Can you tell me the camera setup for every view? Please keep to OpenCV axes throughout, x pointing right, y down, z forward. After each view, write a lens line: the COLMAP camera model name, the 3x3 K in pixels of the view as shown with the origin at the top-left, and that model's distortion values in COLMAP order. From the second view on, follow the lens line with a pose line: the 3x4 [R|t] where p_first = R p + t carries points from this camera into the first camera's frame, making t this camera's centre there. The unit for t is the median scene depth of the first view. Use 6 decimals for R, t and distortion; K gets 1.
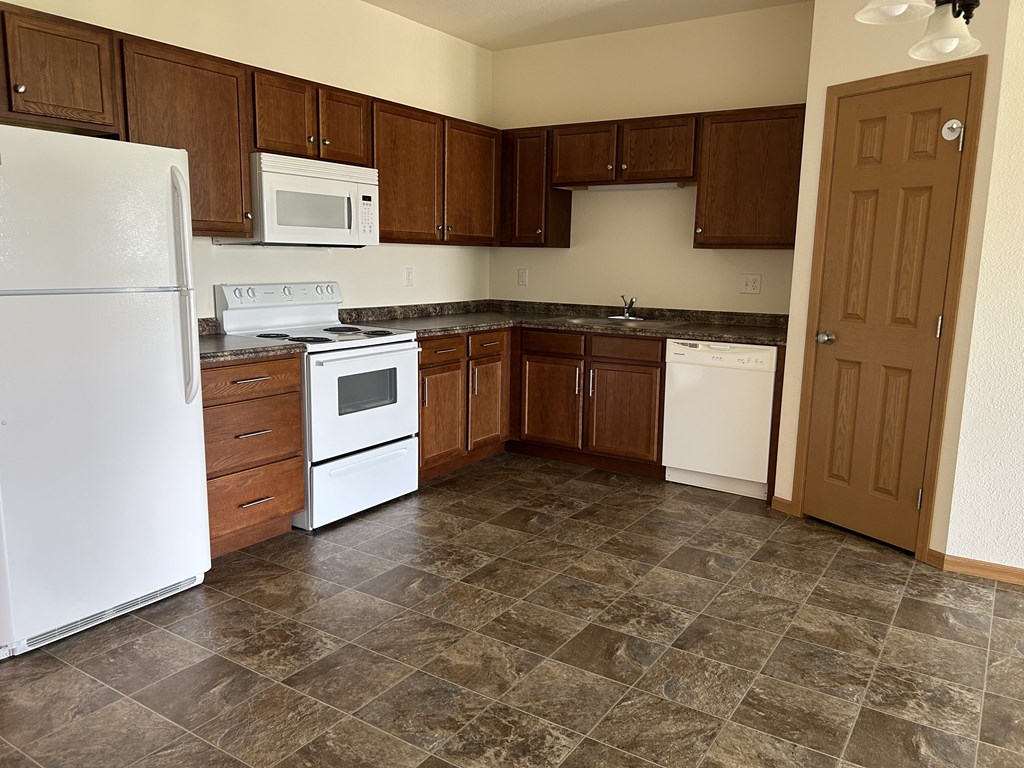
lens RADIAL K [[768.9, 0, 513.6], [0, 768.9, 384.5], [0, 0, 1]] dist [0.061893, -0.067807]
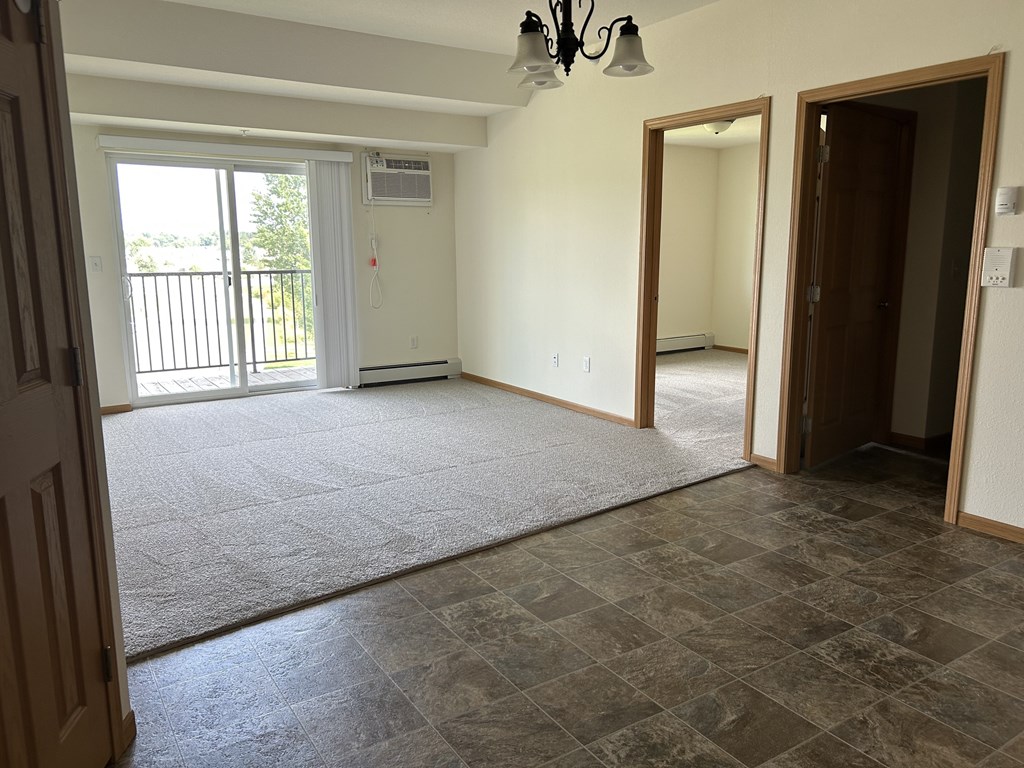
lens RADIAL K [[768.9, 0, 512.0], [0, 768.9, 383.5], [0, 0, 1]] dist [0.061893, -0.067807]
pose [[-0.916139, -0.080893, 0.392614, 0.057192], [0.056234, 0.943807, 0.325677, -0.304001], [-0.396897, 0.320444, -0.860110, 1.821879]]
